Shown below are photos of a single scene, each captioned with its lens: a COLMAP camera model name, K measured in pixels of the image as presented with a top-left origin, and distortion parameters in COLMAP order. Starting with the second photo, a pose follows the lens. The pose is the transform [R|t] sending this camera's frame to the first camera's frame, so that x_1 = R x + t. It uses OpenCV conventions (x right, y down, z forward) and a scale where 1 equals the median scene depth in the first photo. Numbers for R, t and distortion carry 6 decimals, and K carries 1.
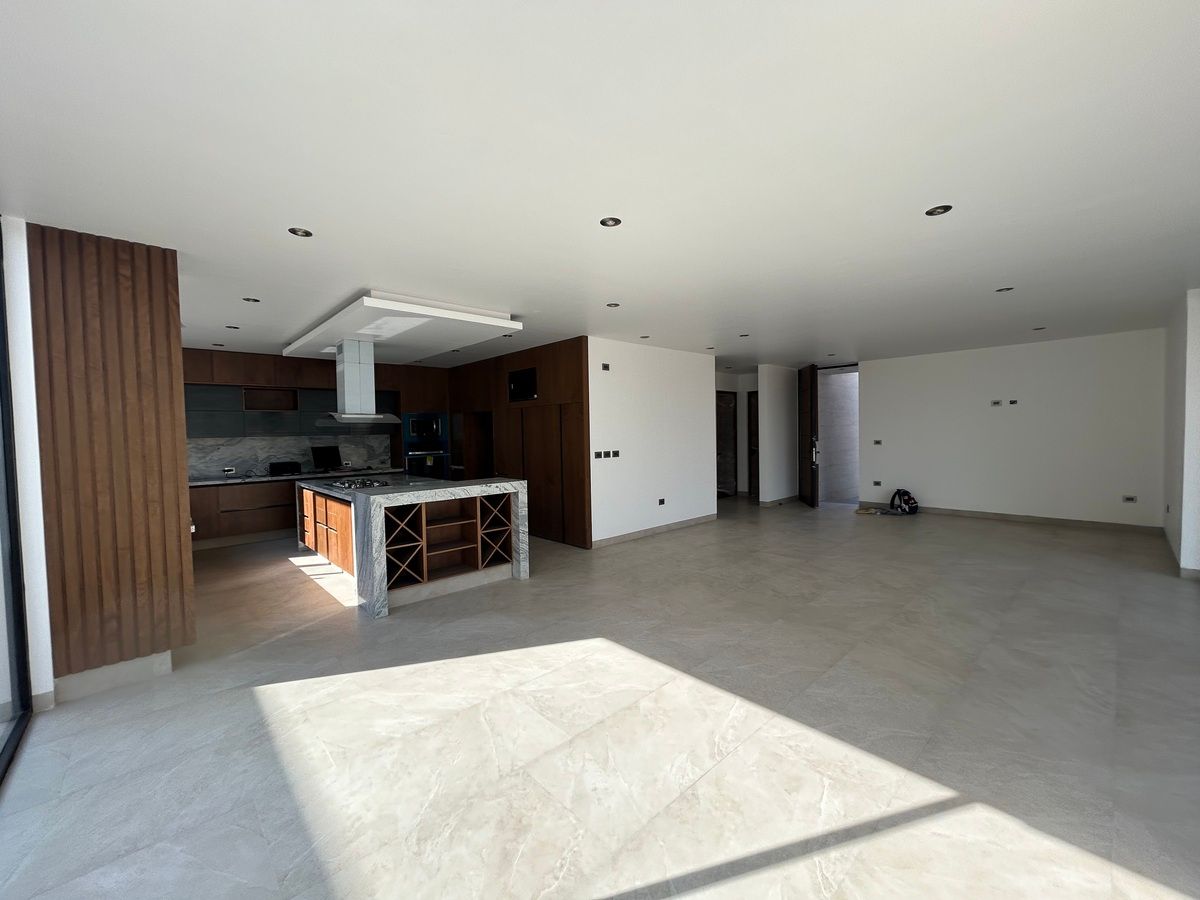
lens RADIAL K [[483.1, 0, 600.0], [0, 483.1, 450.0], [0, 0, 1]] dist [0.000222, -0.000221]
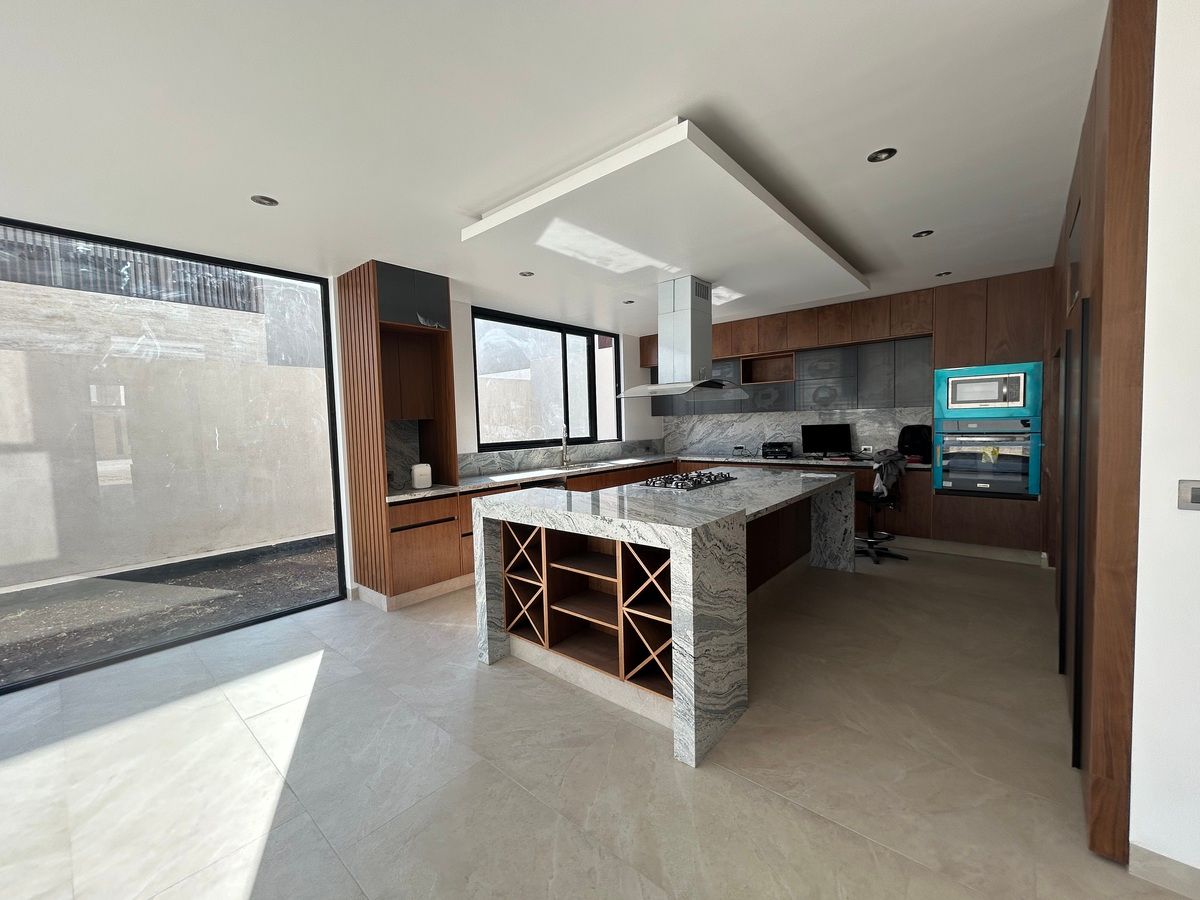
lens RADIAL K [[483.1, 0, 600.0], [0, 483.1, 450.0], [0, 0, 1]] dist [0.000222, -0.000221]
pose [[0.112371, 0.074613, -0.990861, 0.240465], [-0.011022, 0.997209, 0.073841, -0.031898], [0.993605, 0.002624, 0.112880, 0.924765]]
